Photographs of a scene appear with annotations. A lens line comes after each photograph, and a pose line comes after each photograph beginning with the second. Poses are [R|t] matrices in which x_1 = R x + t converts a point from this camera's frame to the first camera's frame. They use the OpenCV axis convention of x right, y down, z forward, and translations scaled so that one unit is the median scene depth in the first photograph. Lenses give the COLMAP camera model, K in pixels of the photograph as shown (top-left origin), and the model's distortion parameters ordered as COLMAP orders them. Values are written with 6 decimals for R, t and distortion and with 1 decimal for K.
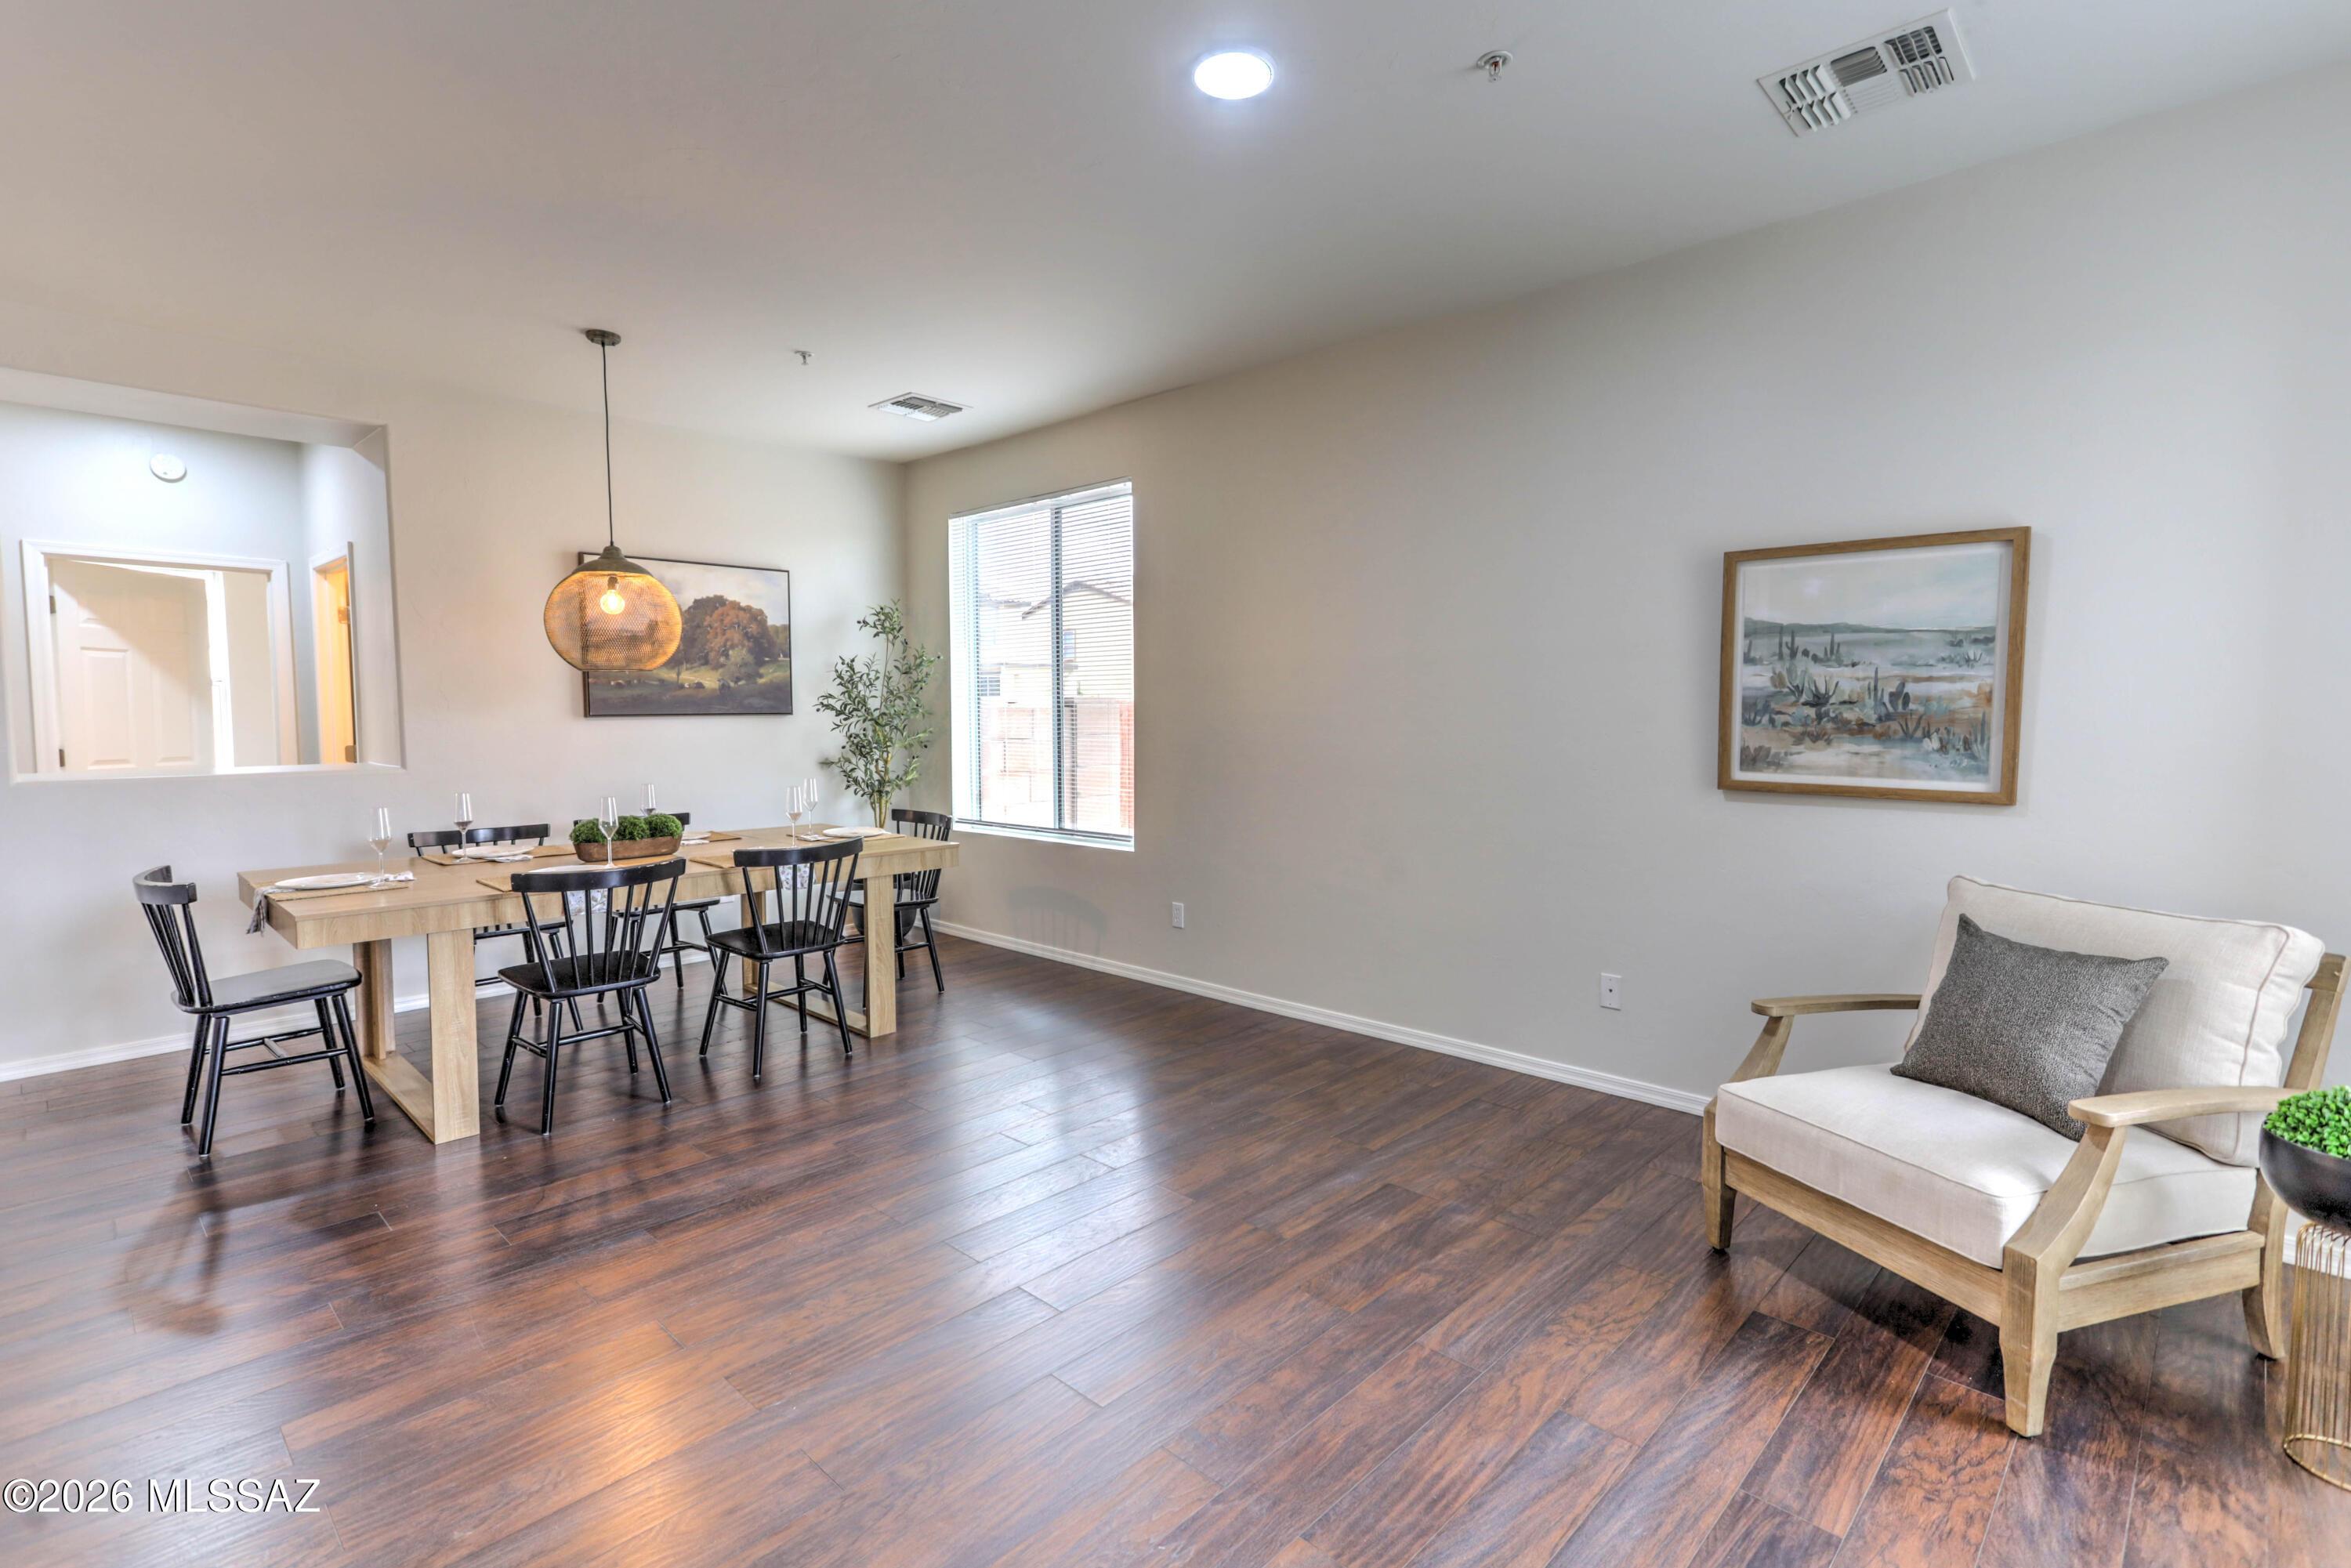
lens RADIAL K [[1101.1, 0, 1180.5], [0, 1101.1, 778.7], [0, 0, 1]] dist [0.013263, 0.000713]
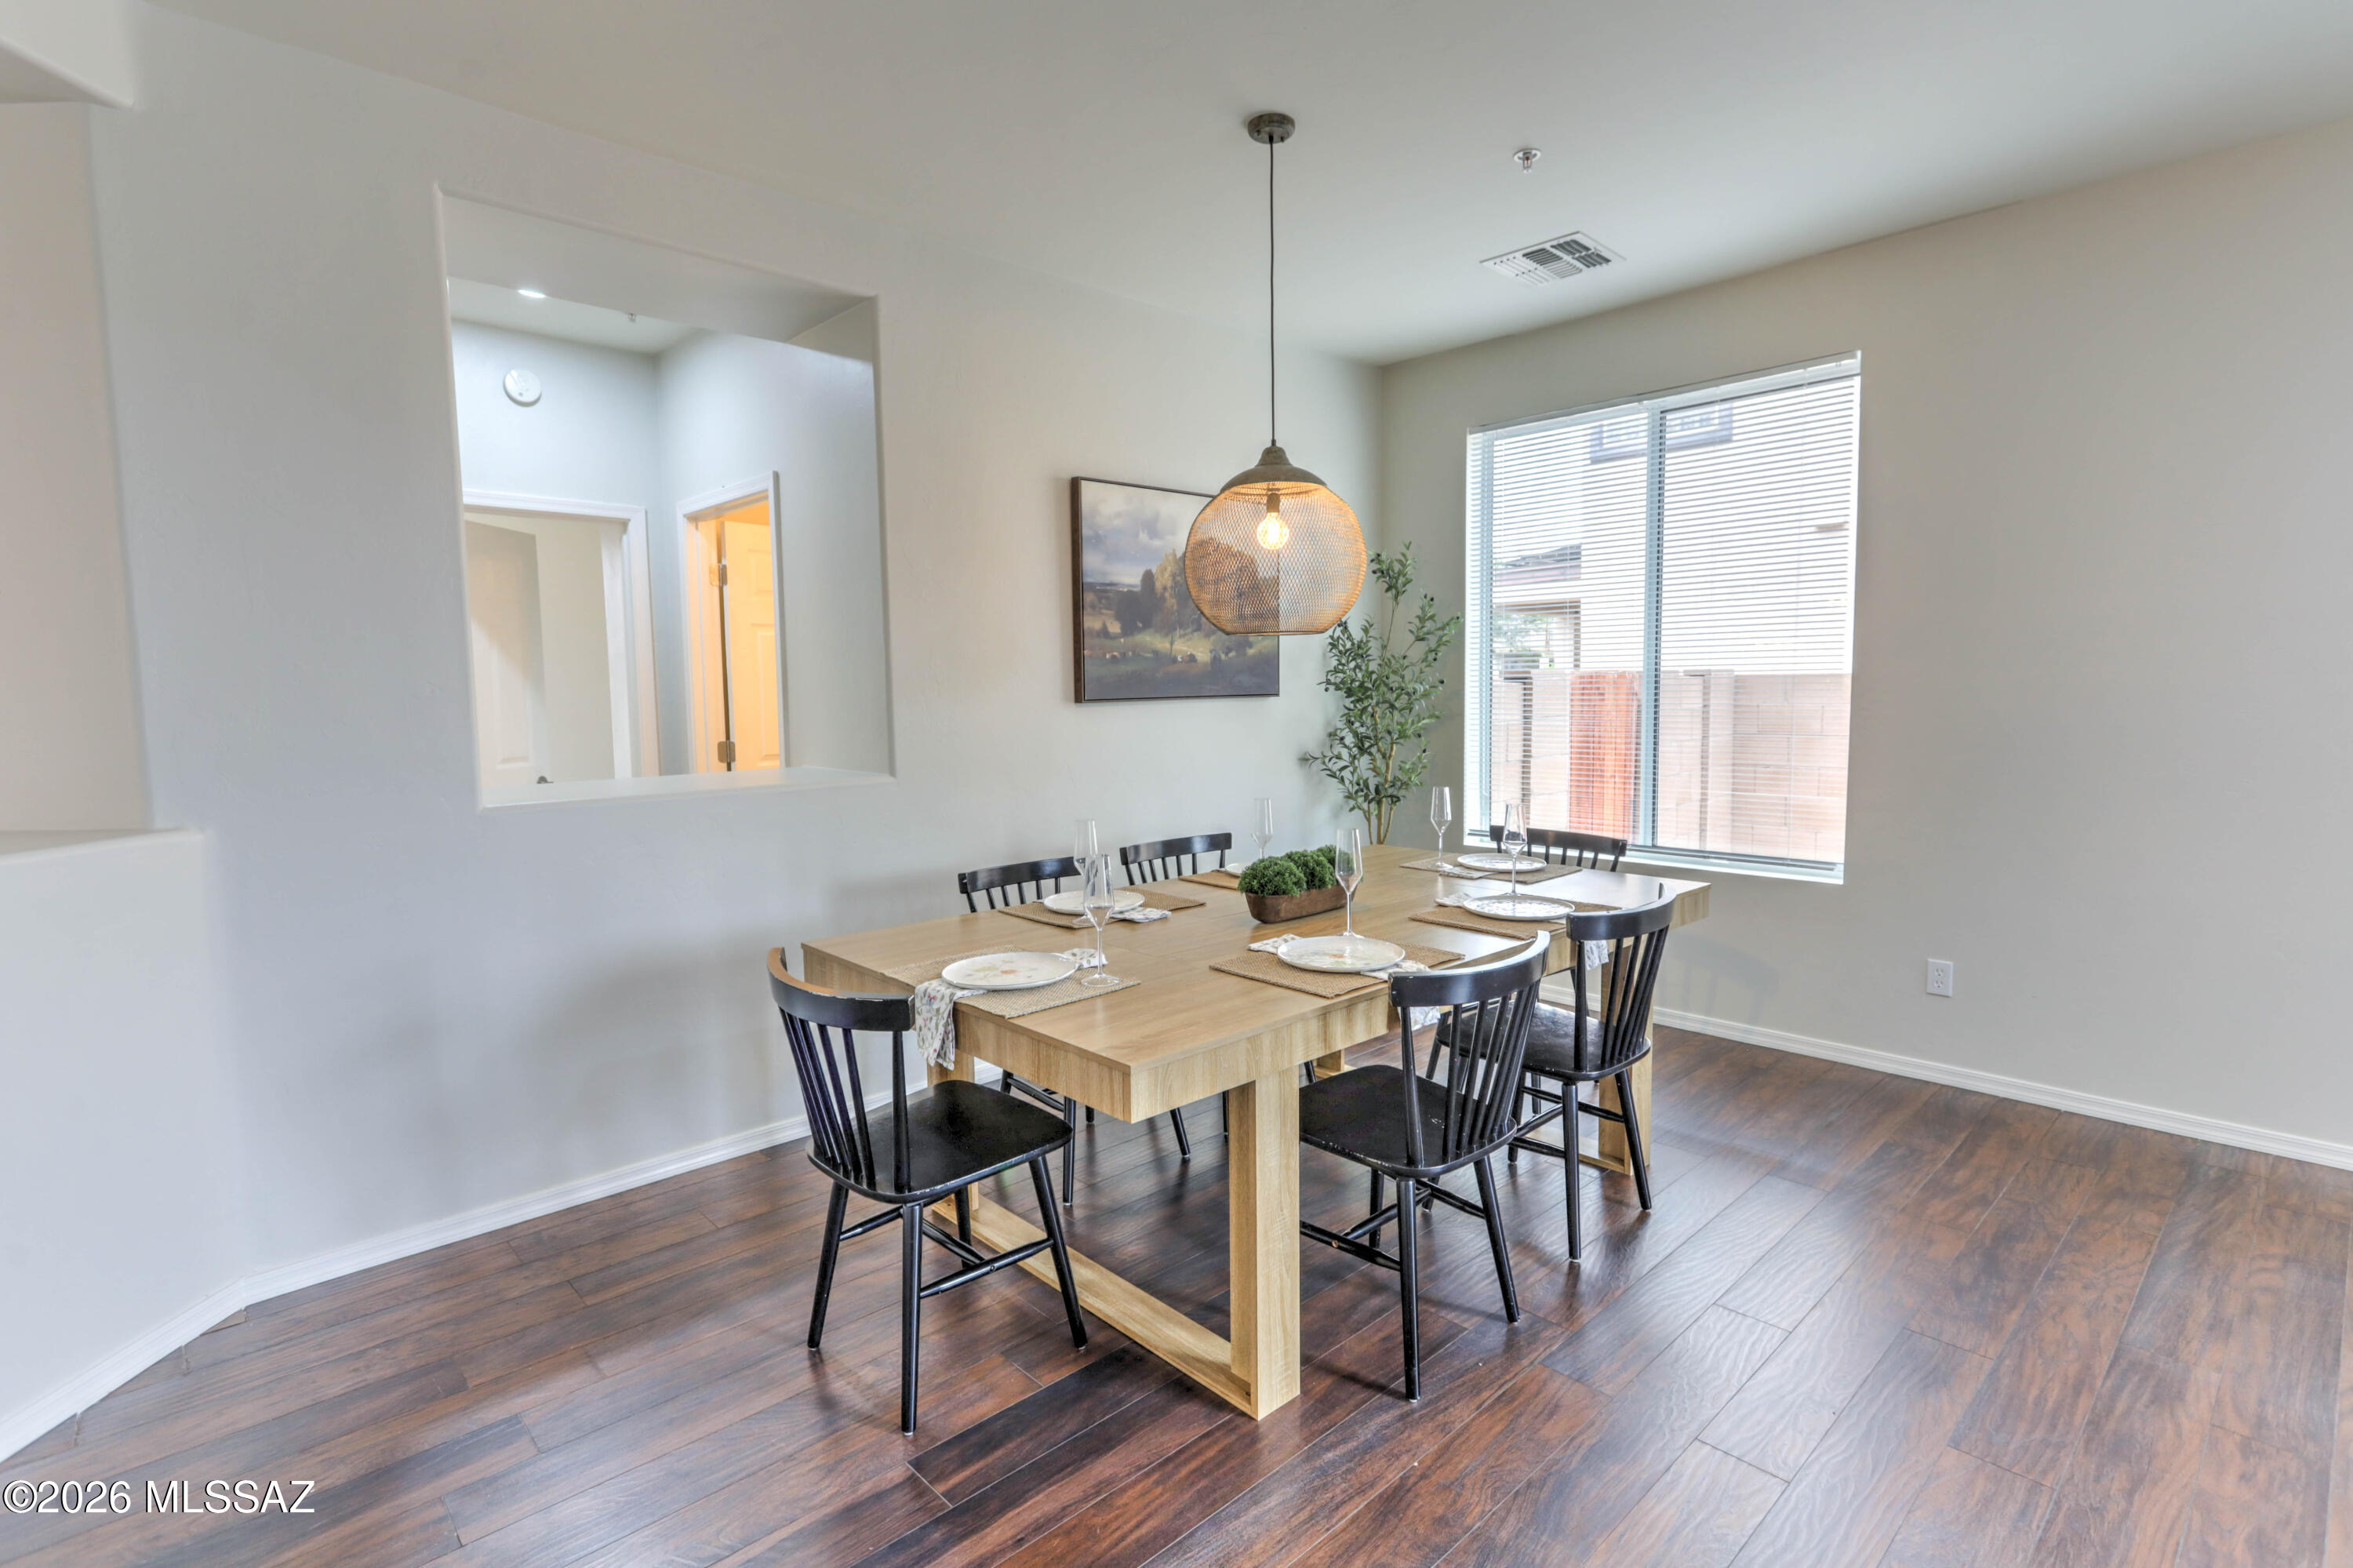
lens RADIAL K [[1148.2, 0, 1171.6], [0, 1148.2, 770.2], [0, 0, 1]] dist [0.000934, -0.000008]
pose [[0.997825, -0.007176, -0.065530, -0.399597], [0.007911, 0.999909, 0.010961, -0.017710], [0.065446, -0.011456, 0.997790, 0.226750]]
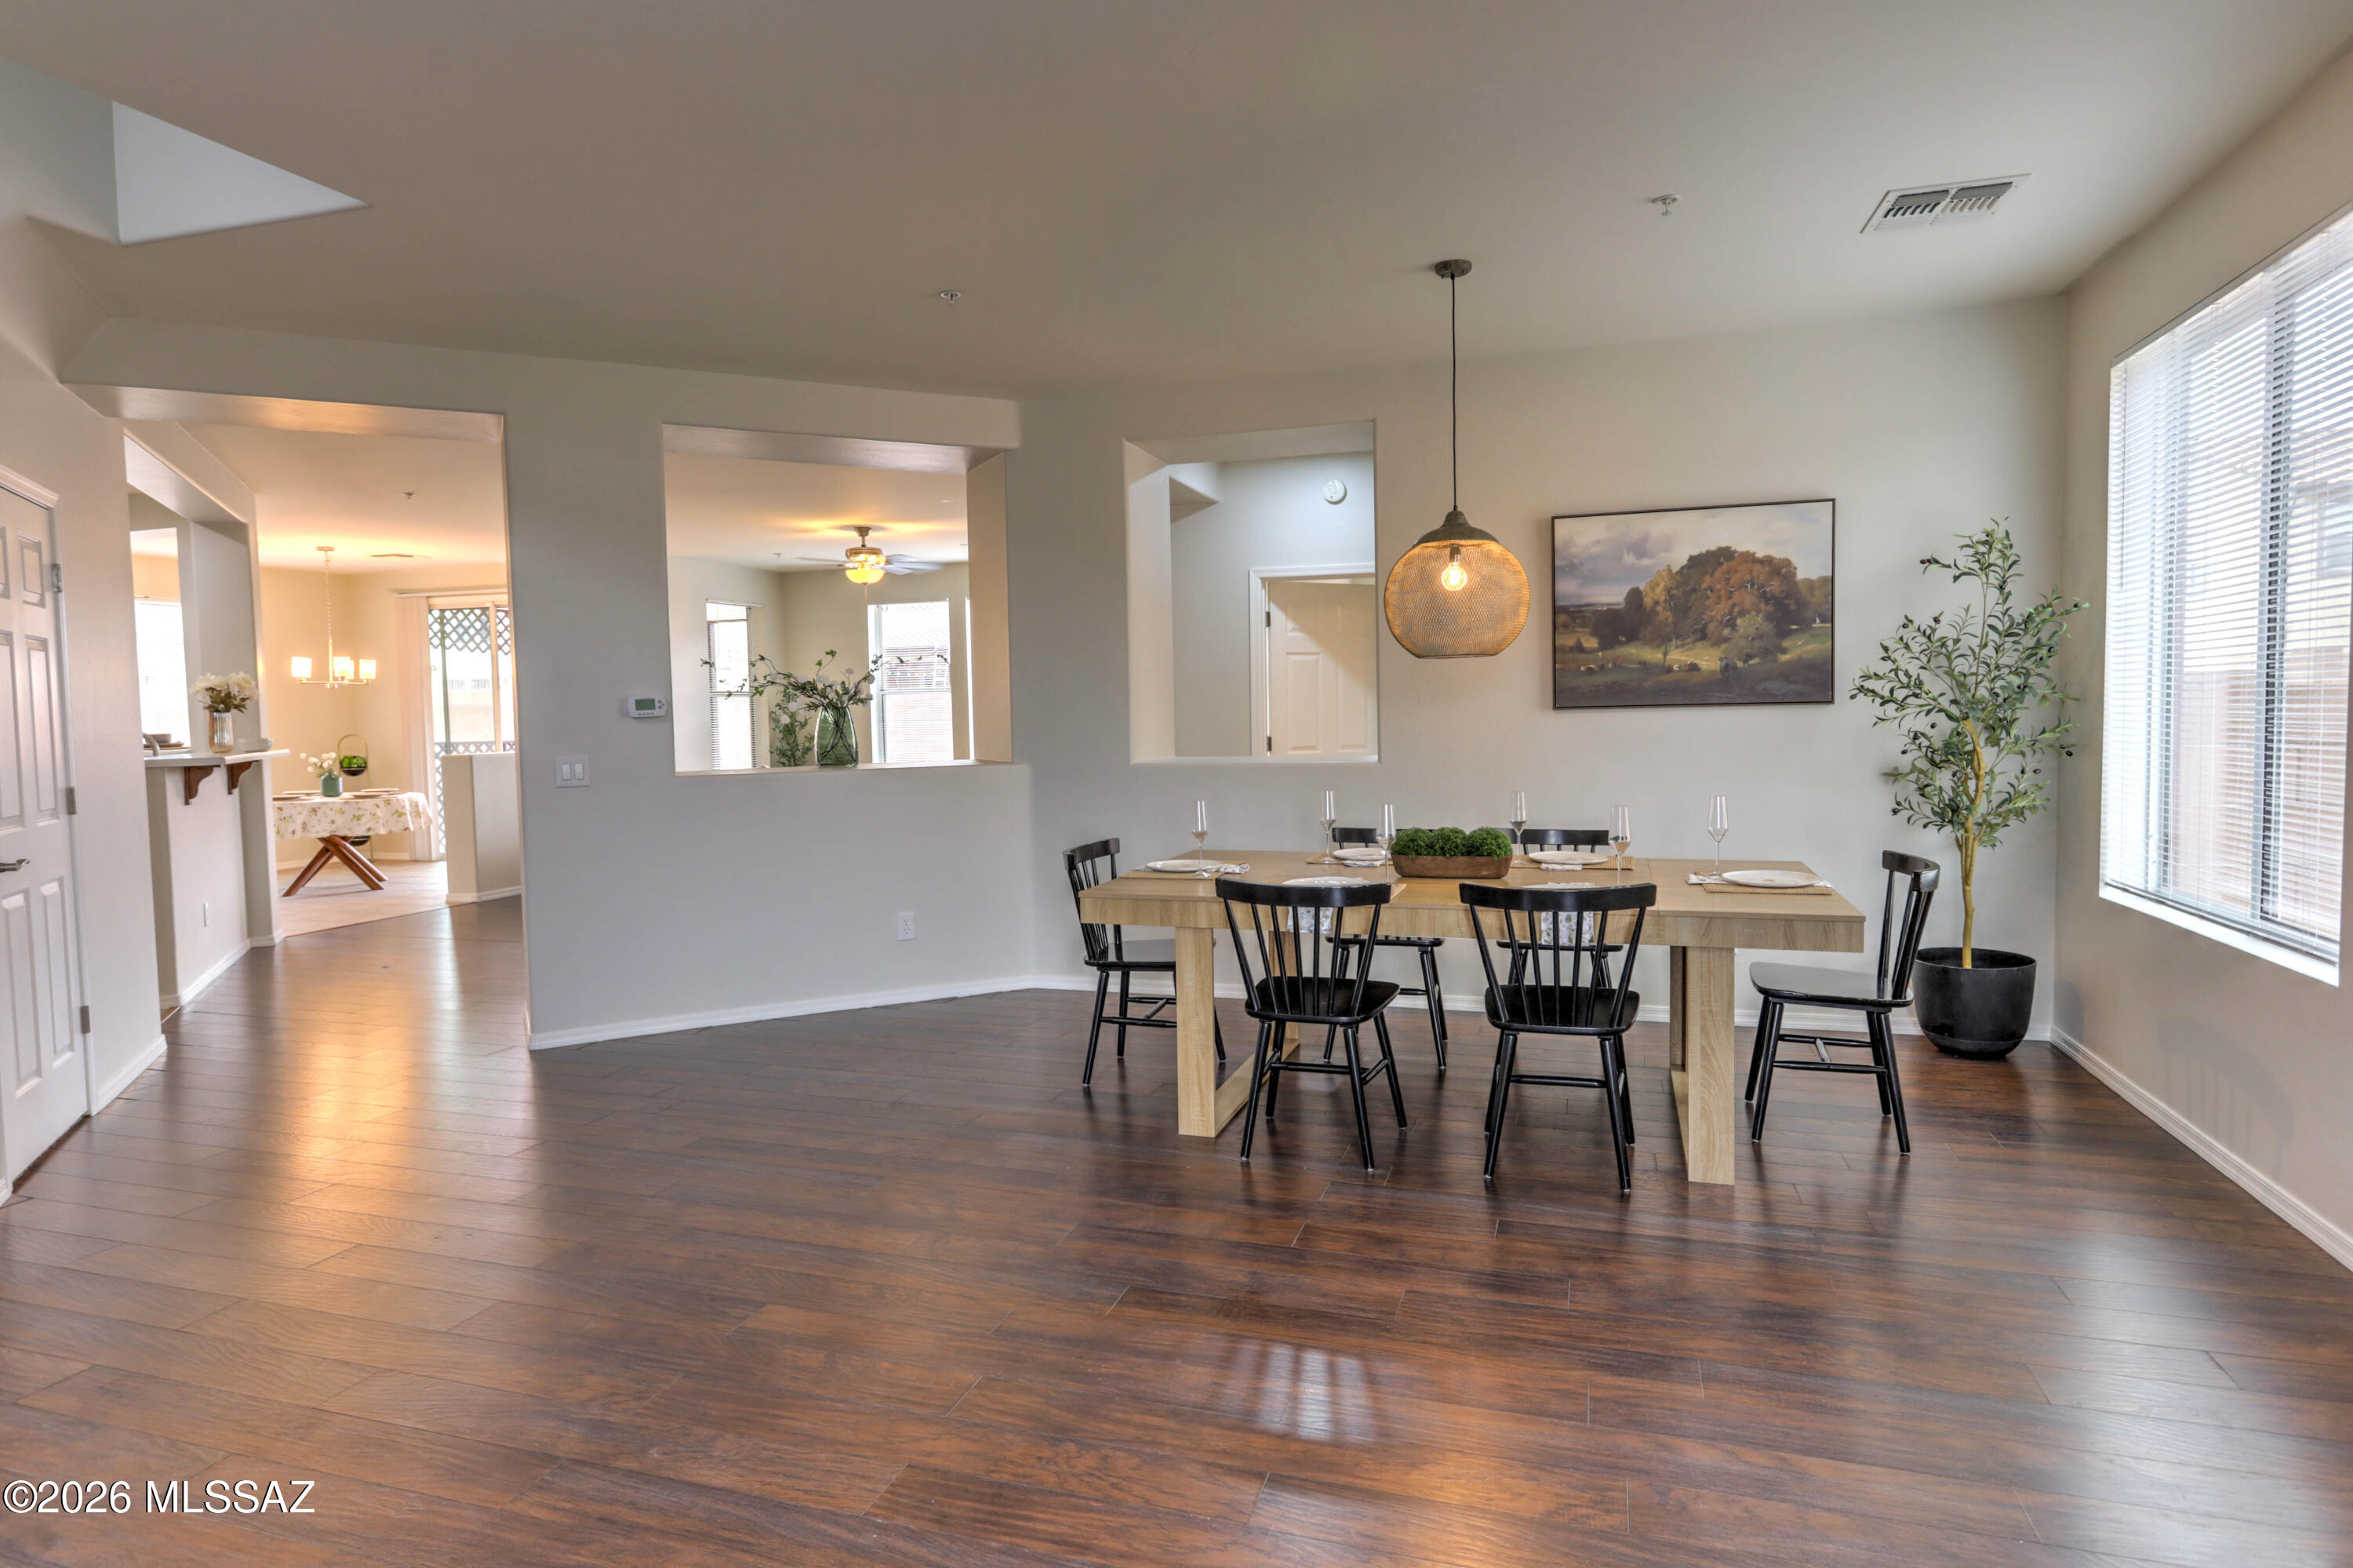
lens RADIAL K [[1295.3, 0, 1176.5], [0, 1295.3, 784.0], [0, 0, 1]] dist [0.000414, -0.000028]
pose [[0.434010, 0.049269, -0.899560, 0.226320], [-0.042940, 0.998500, 0.033970, -0.018211], [0.899884, 0.023884, 0.435474, 0.282692]]
